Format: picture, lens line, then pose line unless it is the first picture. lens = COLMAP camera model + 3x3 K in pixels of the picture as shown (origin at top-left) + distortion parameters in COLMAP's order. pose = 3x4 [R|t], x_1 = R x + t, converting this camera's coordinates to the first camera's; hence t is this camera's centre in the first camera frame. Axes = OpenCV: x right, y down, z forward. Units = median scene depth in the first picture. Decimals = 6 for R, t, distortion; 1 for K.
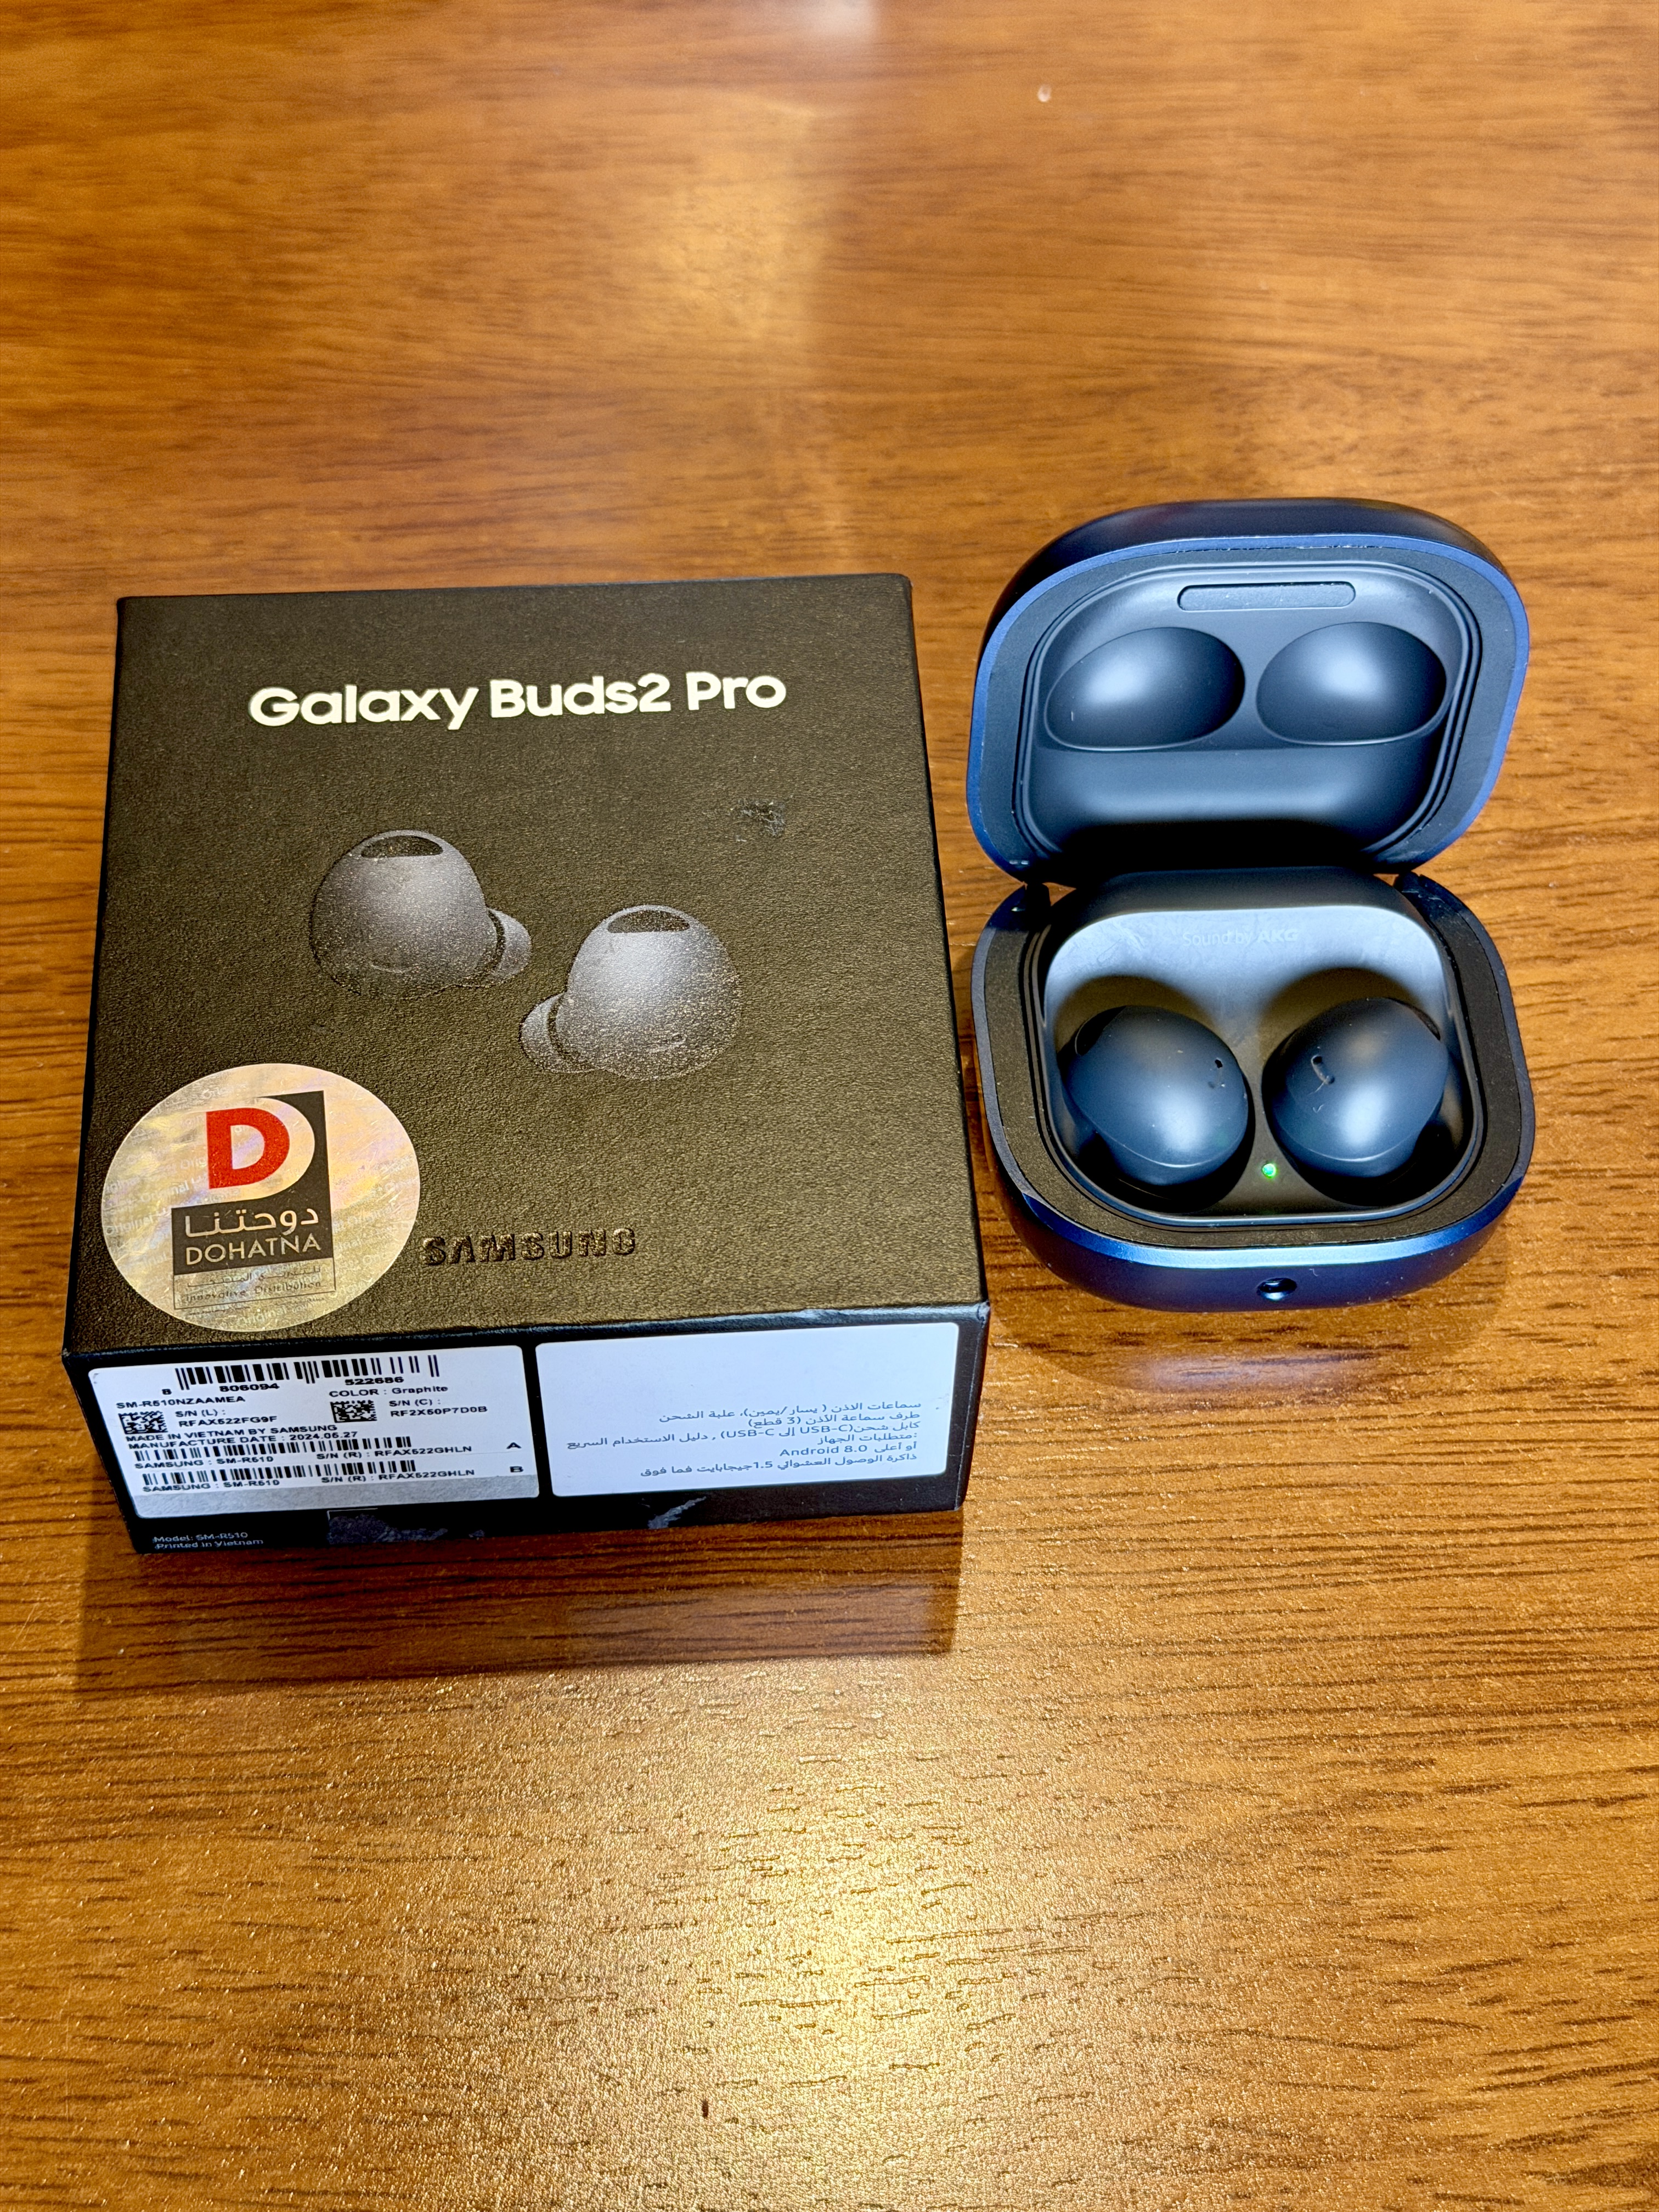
lens RADIAL K [[3090.2, 0, 829.5], [0, 3090.2, 1106.0], [0, 0, 1]] dist [0.151931, -0.089601]
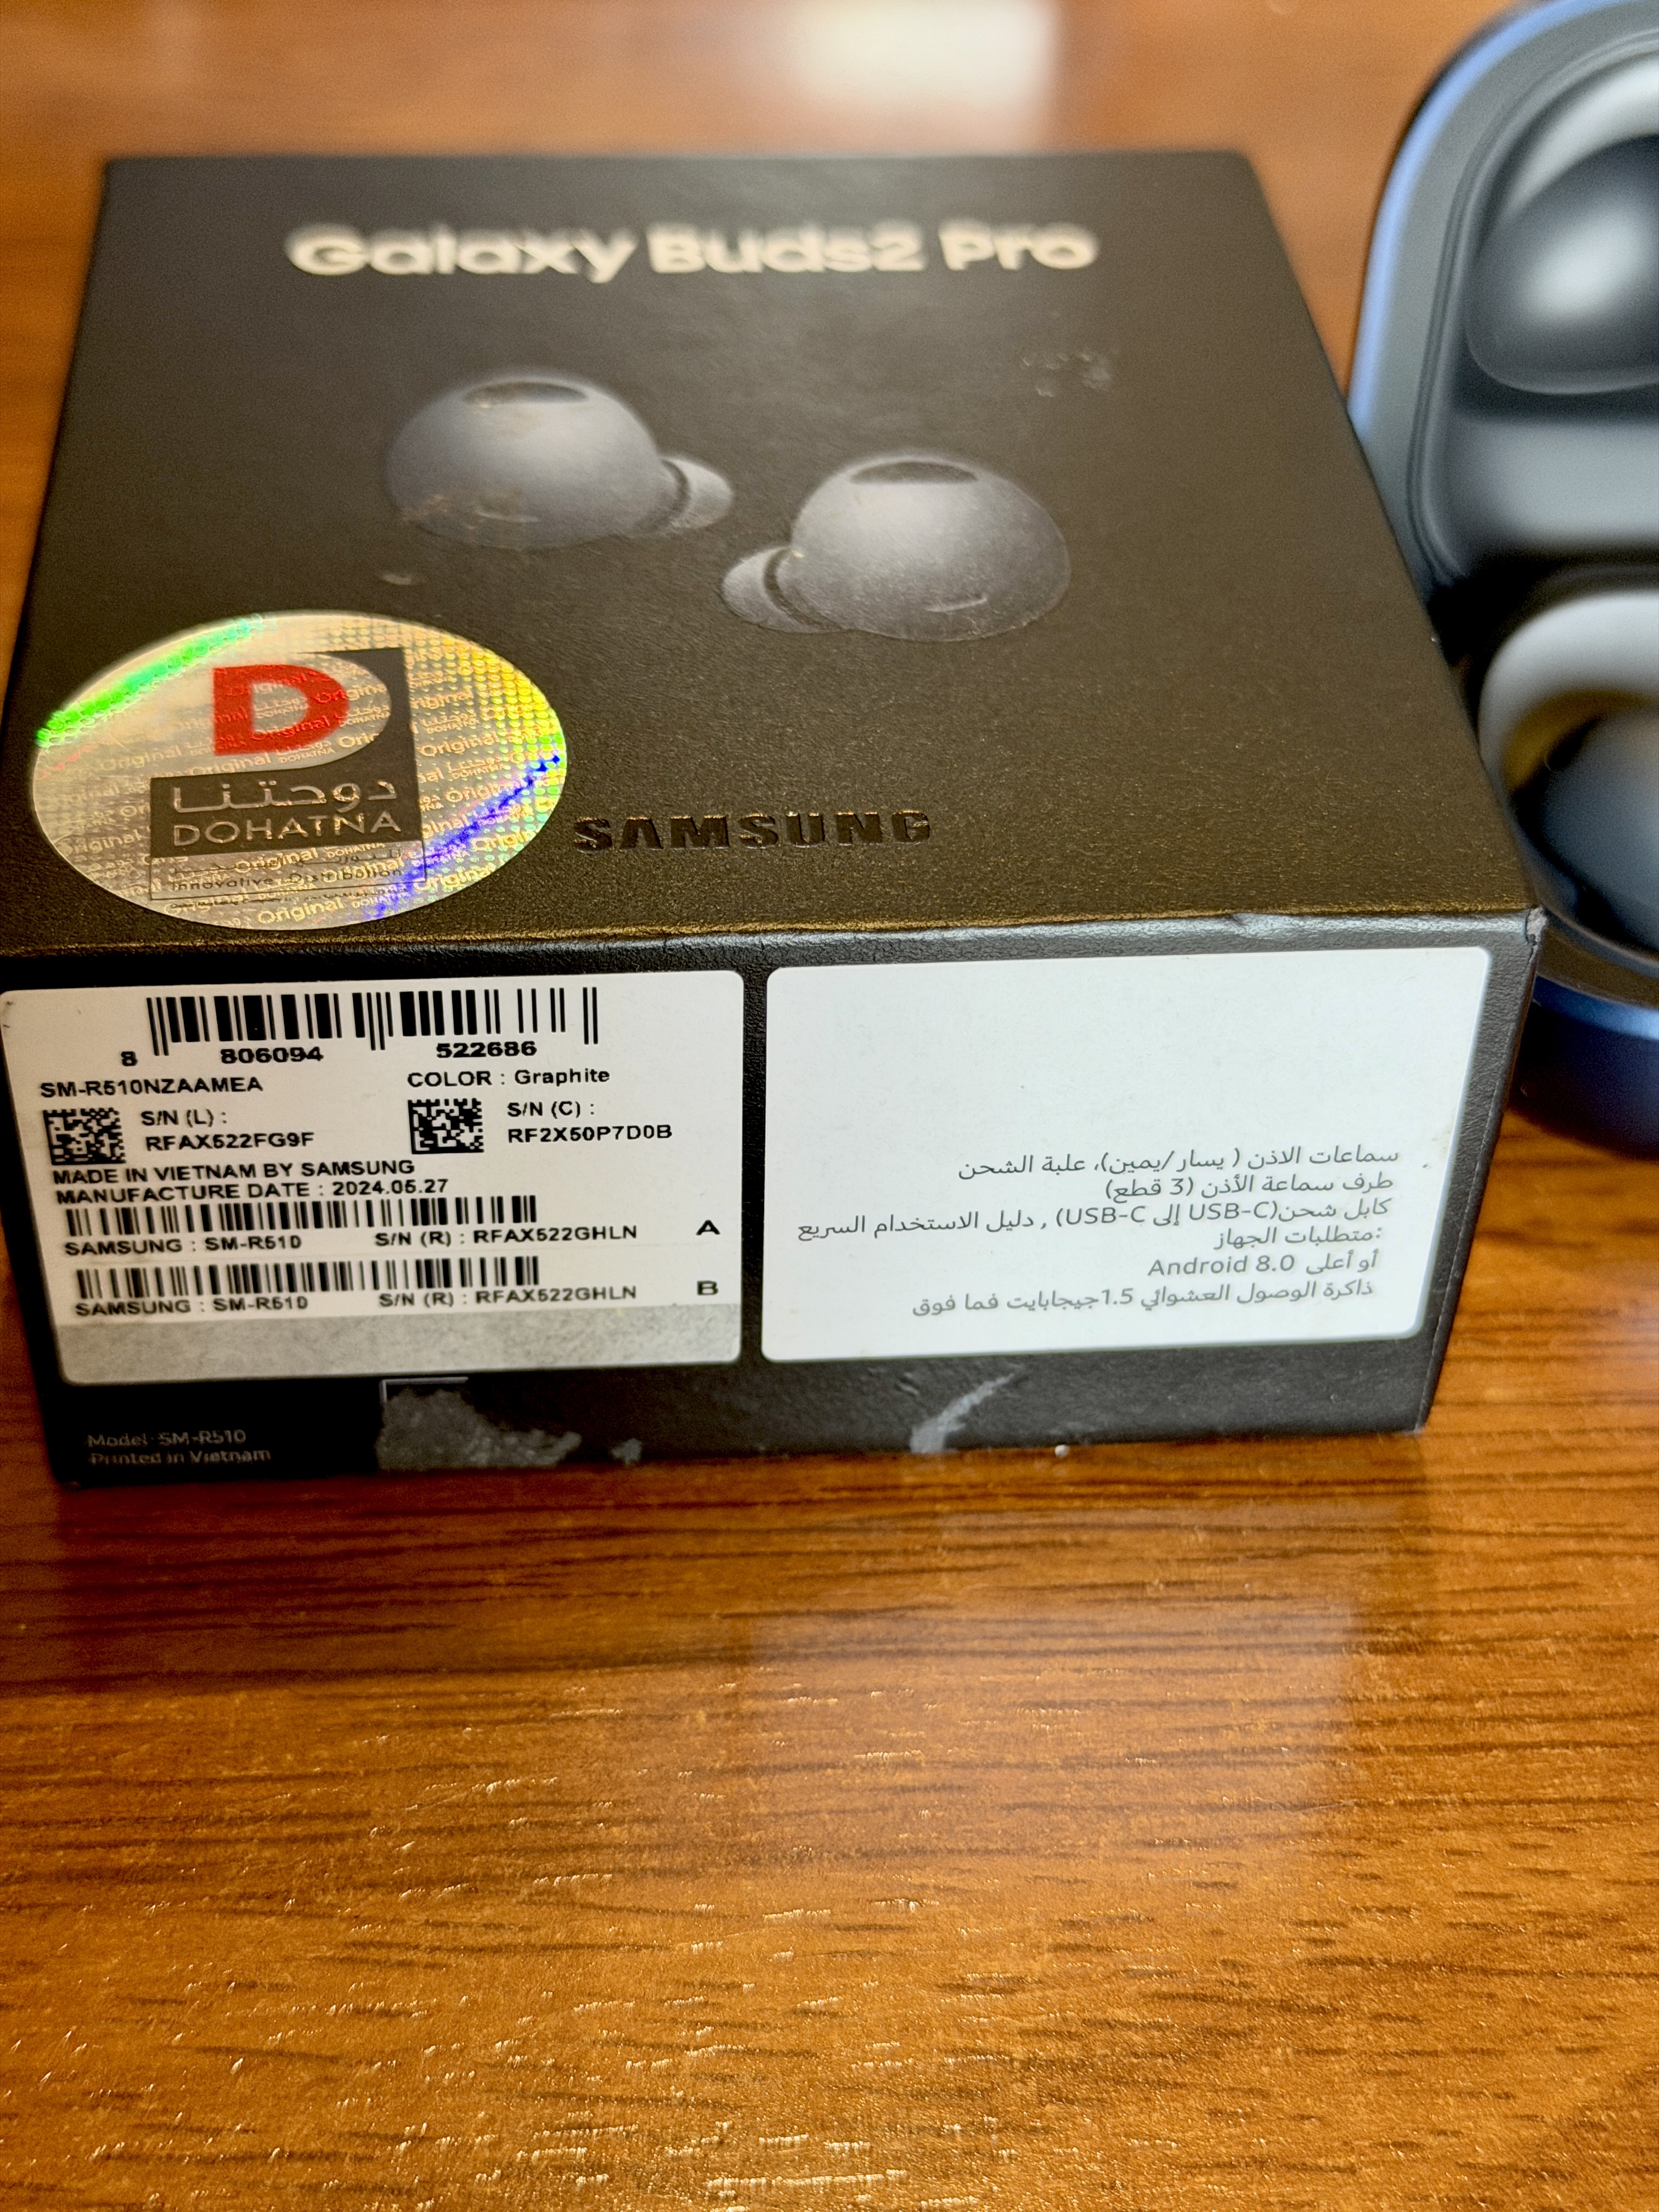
lens RADIAL K [[3180.5, 0, 829.5], [0, 3180.5, 1106.0], [0, 0, 1]] dist [0.160645, -0.424877]
pose [[0.999927, 0.001881, 0.011965, -0.079678], [0.001142, 0.968823, -0.247752, 0.219541], [-0.012058, 0.247747, 0.968750, 0.376972]]
